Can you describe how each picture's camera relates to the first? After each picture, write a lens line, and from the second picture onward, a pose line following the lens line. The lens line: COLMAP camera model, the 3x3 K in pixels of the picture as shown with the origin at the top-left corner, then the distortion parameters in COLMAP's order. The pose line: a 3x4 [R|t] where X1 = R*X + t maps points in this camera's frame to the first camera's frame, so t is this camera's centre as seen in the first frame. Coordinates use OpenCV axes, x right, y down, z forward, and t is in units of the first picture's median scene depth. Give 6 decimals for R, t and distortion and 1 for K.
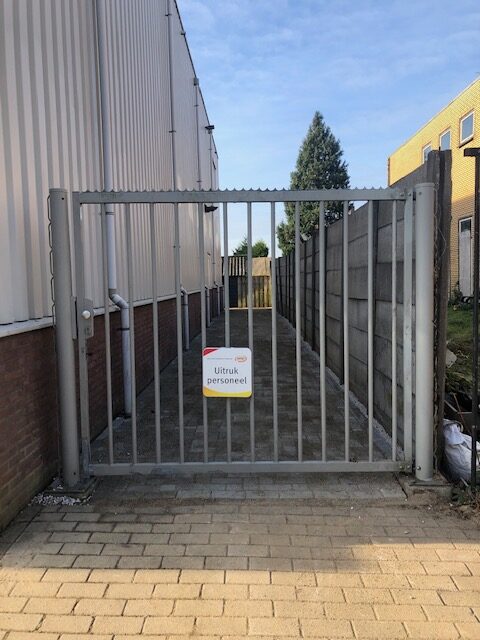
lens RADIAL K [[527.5, 0, 240.0], [0, 527.5, 320.0], [0, 0, 1]] dist [0.000645, 0.001544]
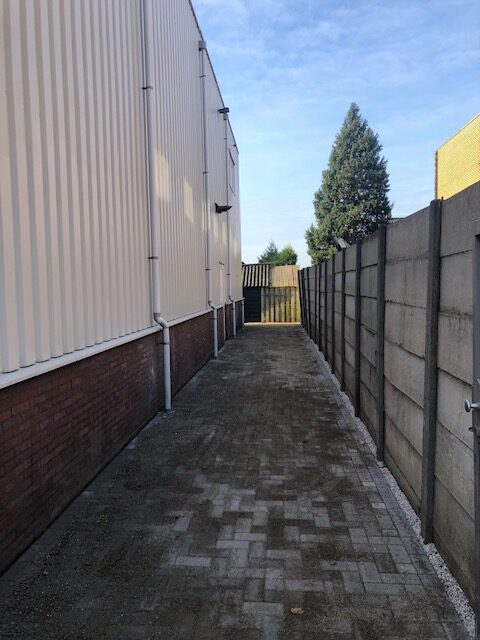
lens RADIAL K [[519.3, 0, 252.1], [0, 519.3, 318.7], [0, 0, 1]] dist [0.000386, 0.332383]
pose [[0.999149, 0.007959, -0.040463, 0.013945], [-0.008287, 0.999934, -0.007926, -0.018943], [0.040397, 0.008255, 0.999150, 0.108506]]
